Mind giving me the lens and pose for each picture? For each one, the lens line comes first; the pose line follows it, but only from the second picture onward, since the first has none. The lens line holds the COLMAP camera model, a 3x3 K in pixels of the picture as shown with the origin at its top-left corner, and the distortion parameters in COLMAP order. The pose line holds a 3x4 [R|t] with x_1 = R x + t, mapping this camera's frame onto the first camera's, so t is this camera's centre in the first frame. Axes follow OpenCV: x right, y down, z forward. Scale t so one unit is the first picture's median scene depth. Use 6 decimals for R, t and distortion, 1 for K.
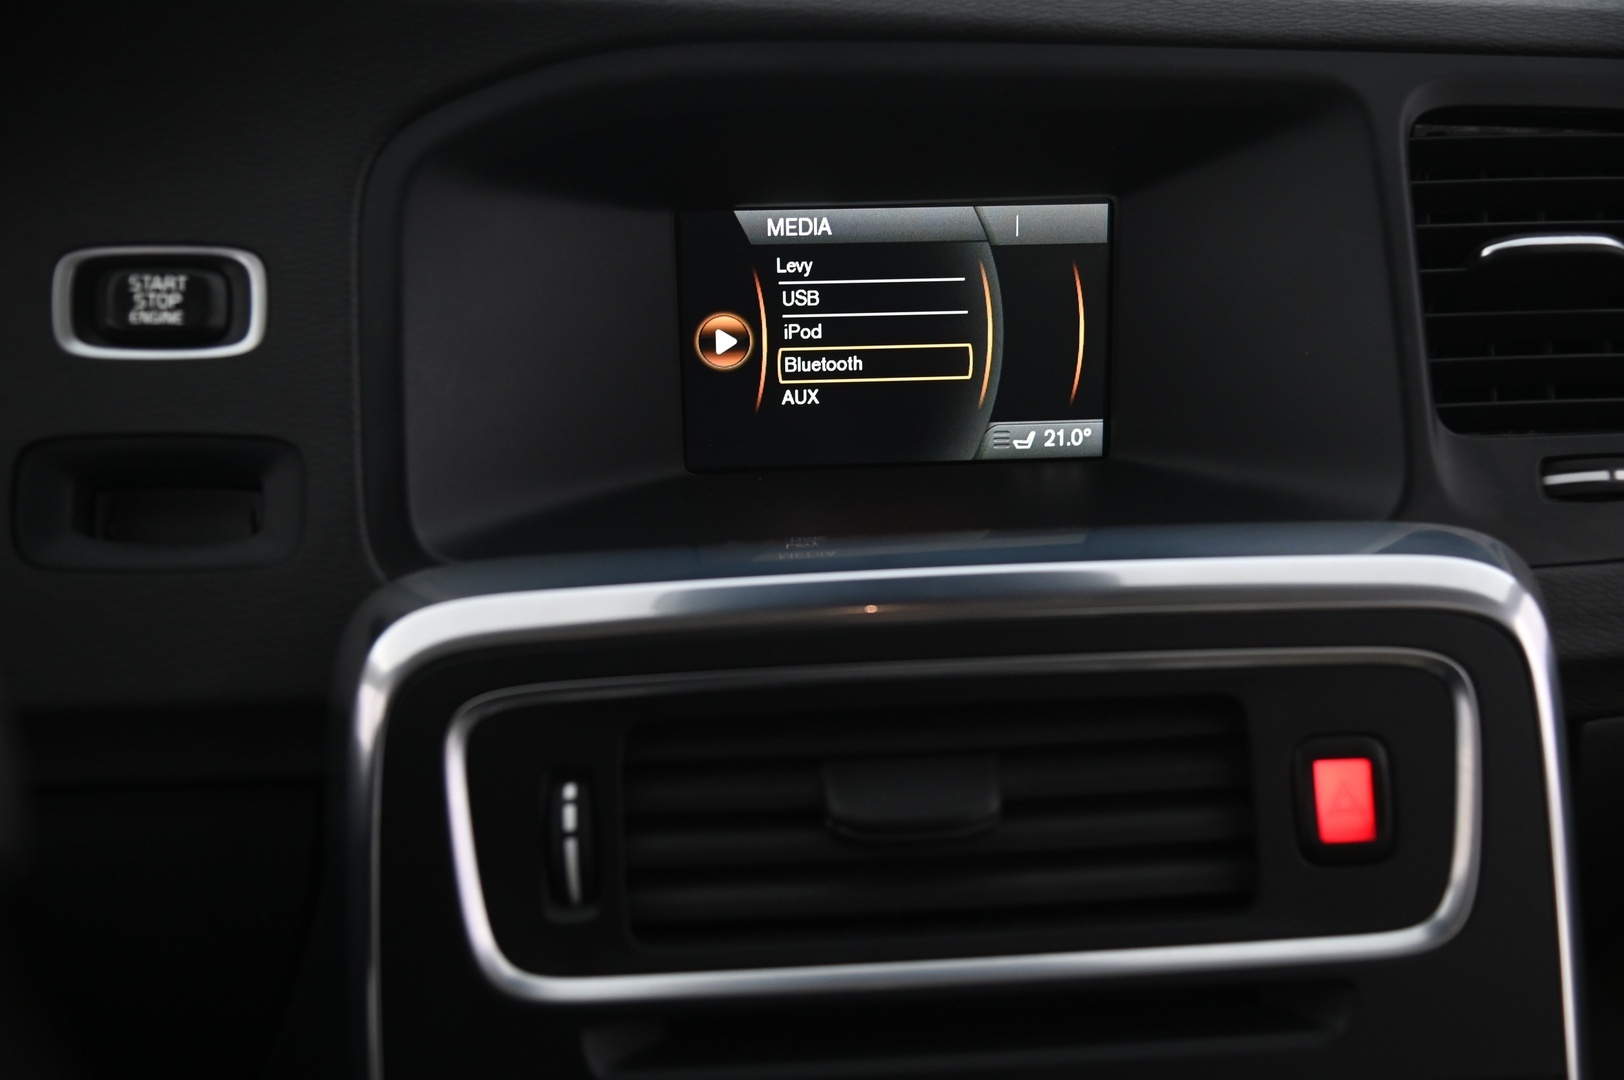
lens RADIAL K [[1927.1, 0, 812.0], [0, 1927.1, 540.0], [0, 0, 1]] dist [0.061549, 0.018107]
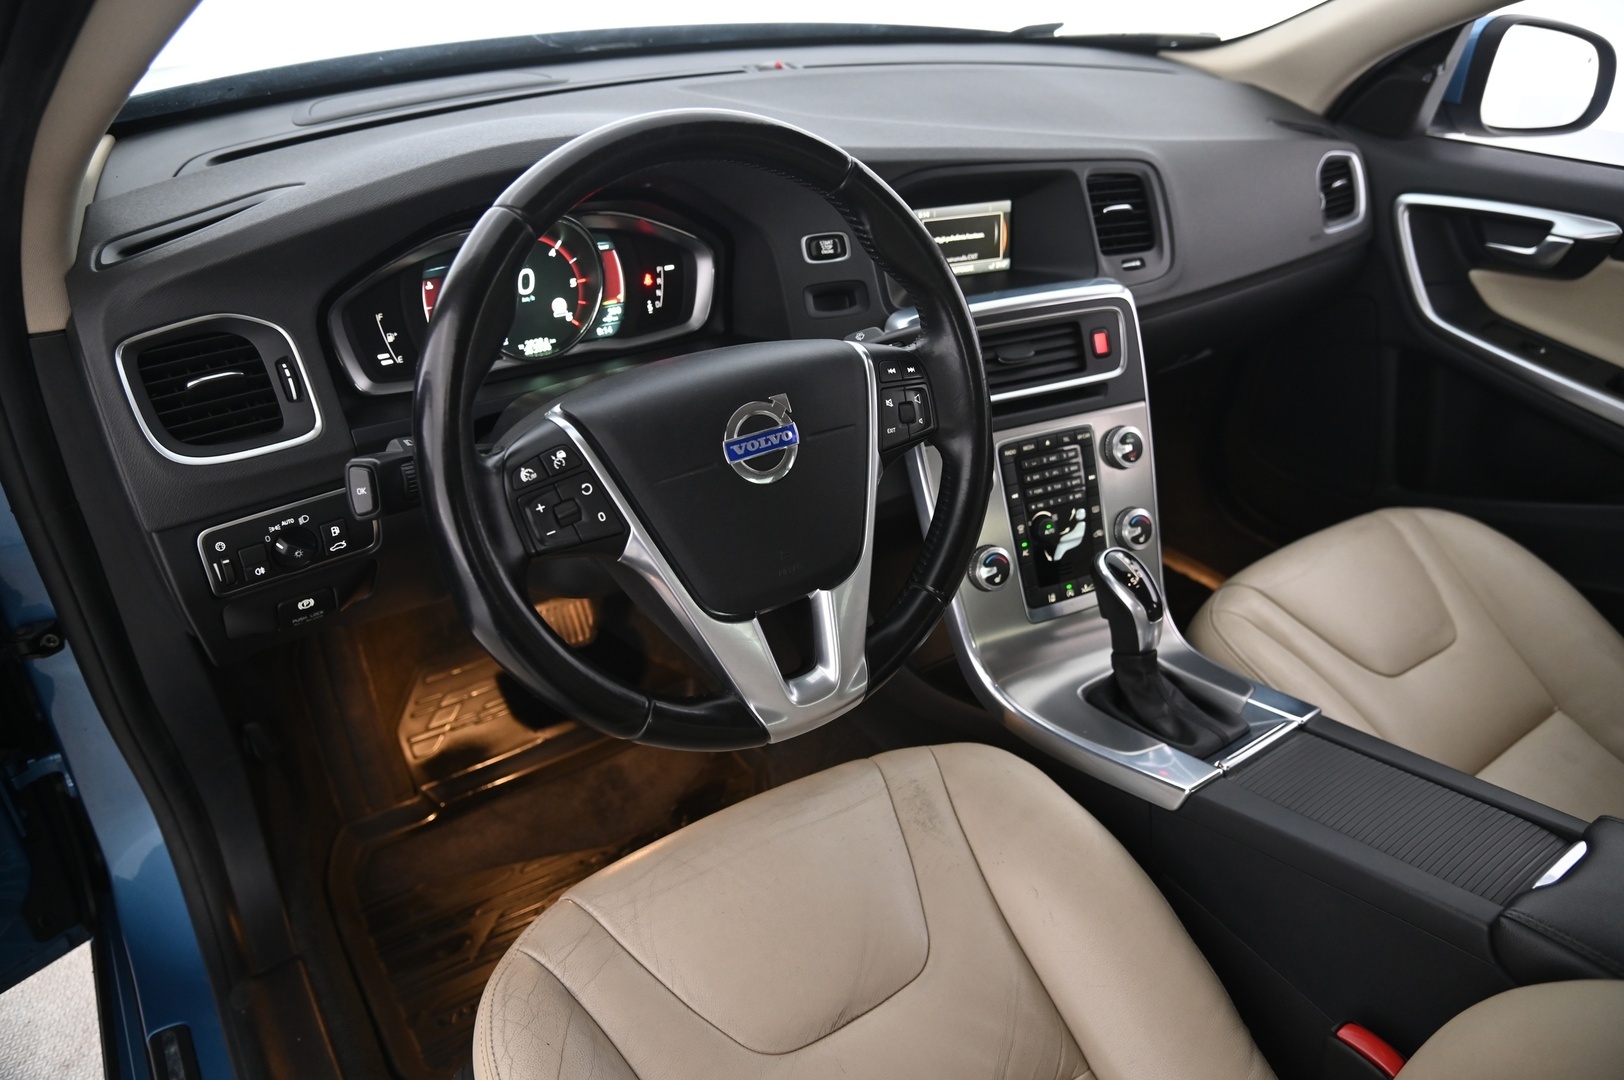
lens RADIAL K [[1101.9, 0, 812.0], [0, 1101.9, 540.0], [0, 0, 1]] dist [-0.131066, 0.078649]
pose [[0.937102, -0.167104, 0.306457, -1.112361], [0.107065, 0.973245, 0.203300, -0.001468], [-0.332230, -0.157702, 0.929921, -1.083259]]
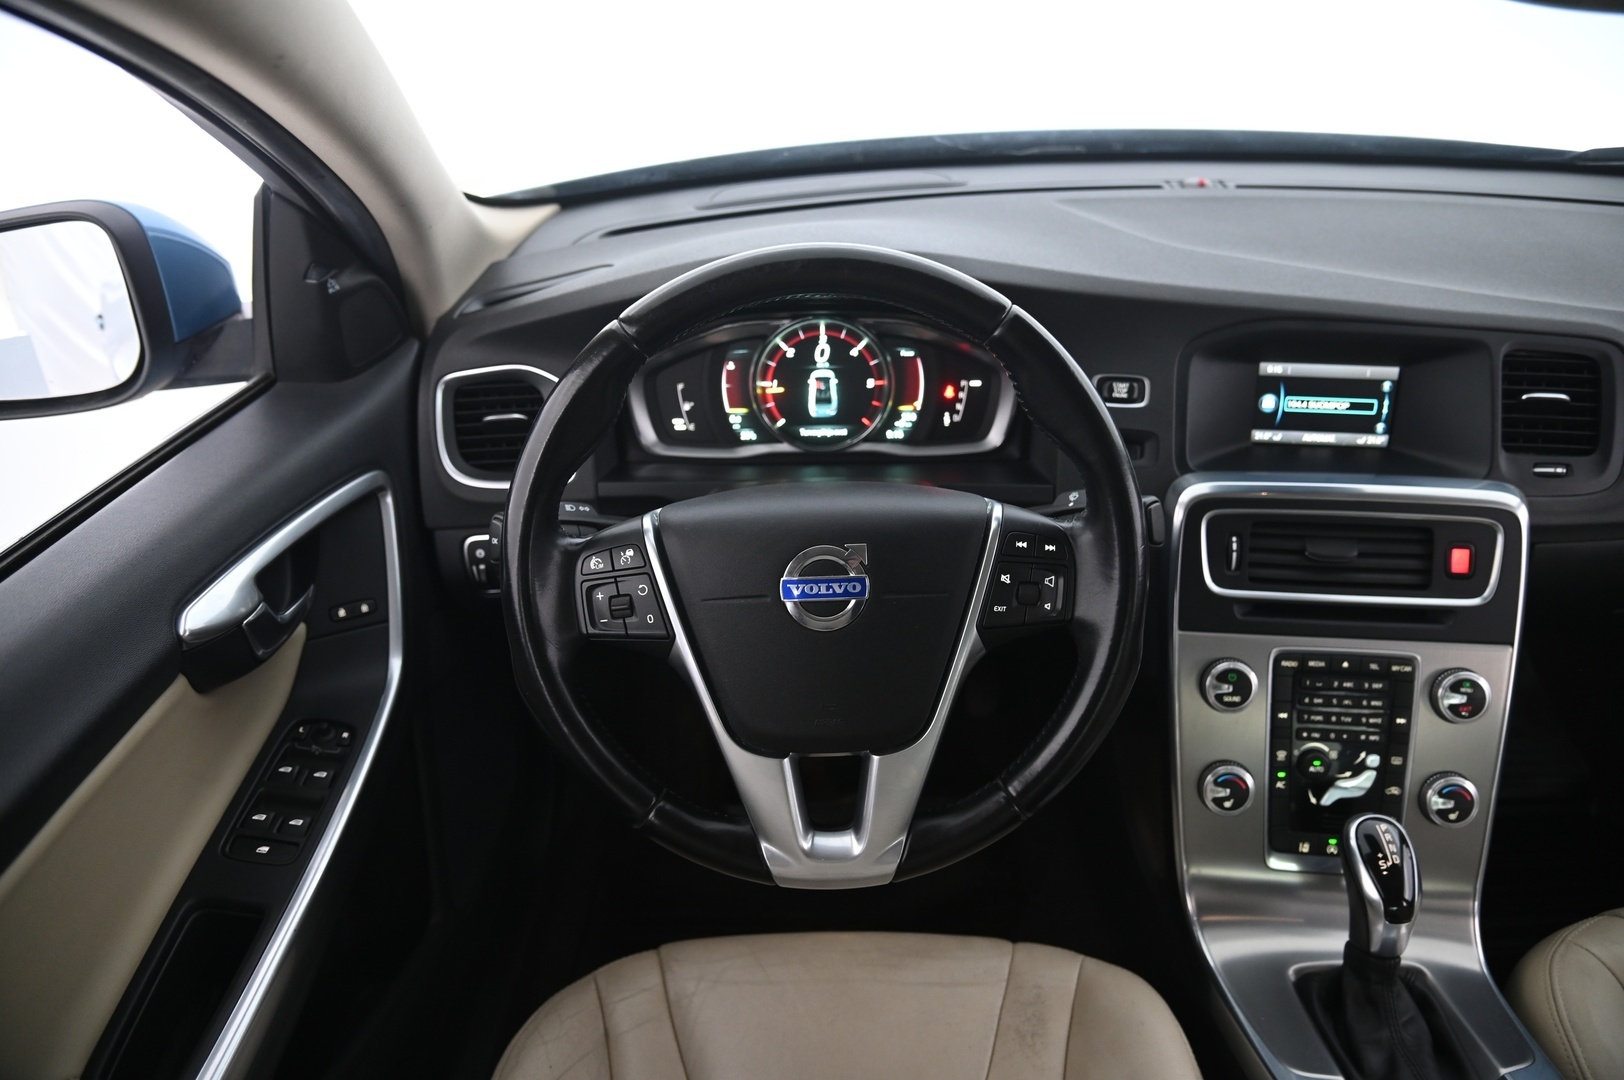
lens RADIAL K [[1083.1, 0, 812.0], [0, 1083.1, 540.0], [0, 0, 1]] dist [-0.123598, 0.059835]
pose [[0.967954, 0.087244, -0.235488, -0.392577], [-0.055365, 0.988778, 0.138752, -0.091929], [0.244950, -0.121267, 0.961922, -1.017992]]
